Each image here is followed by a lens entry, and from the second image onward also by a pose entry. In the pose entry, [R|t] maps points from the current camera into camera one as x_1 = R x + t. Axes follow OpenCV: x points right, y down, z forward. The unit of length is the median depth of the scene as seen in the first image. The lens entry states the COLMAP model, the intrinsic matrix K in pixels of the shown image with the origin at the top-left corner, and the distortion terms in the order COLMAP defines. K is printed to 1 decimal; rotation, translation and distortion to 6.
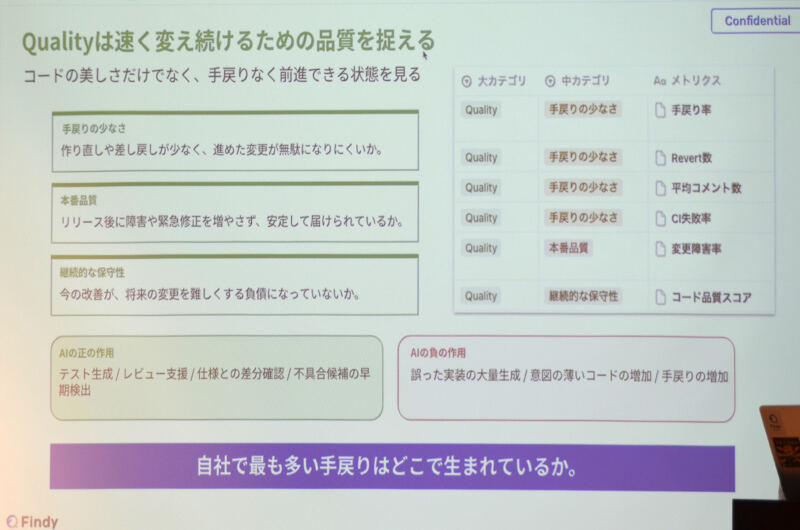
lens RADIAL K [[1295.4, 0, 400.3], [0, 1295.4, 341.7], [0, 0, 1]] dist [0.137266, -0.196636]
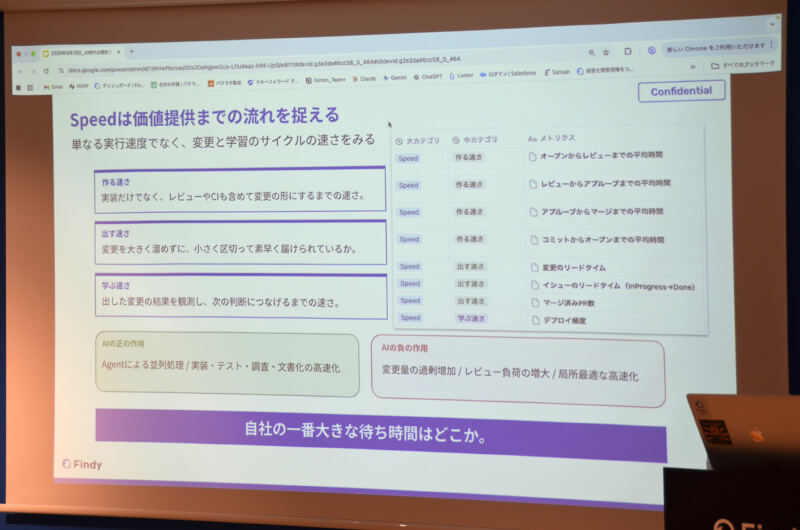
lens RADIAL K [[1010.2, 0, 461.7], [0, 1010.2, 350.5], [0, 0, 1]] dist [0.131520, -0.015418]
pose [[0.984427, 0.016470, -0.175019, 0.226163], [-0.014960, 0.999839, 0.009945, -0.000056], [0.175155, -0.007172, 0.984515, -0.009904]]
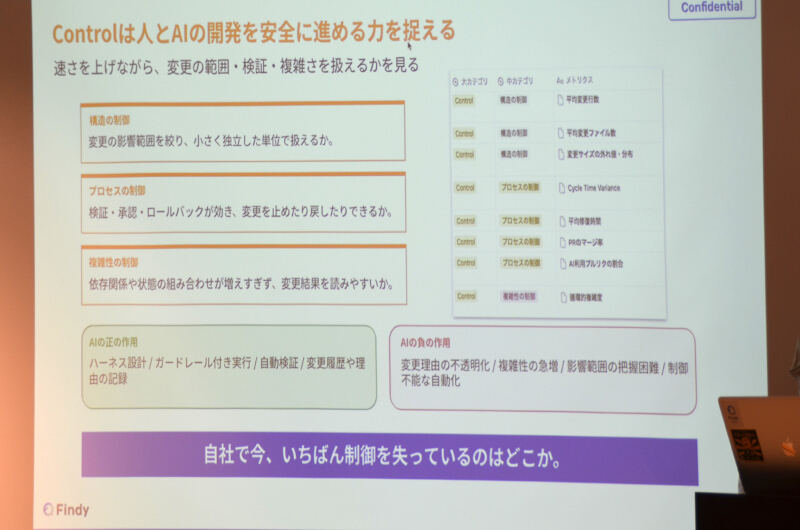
lens RADIAL K [[1295.4, 0, 400.3], [0, 1295.4, 341.7], [0, 0, 1]] dist [0.137266, -0.196636]
pose [[0.998937, 0.004446, -0.045877, 0.078041], [-0.004108, 0.999964, 0.007452, -0.000001], [0.045909, -0.007255, 0.998919, -0.003252]]
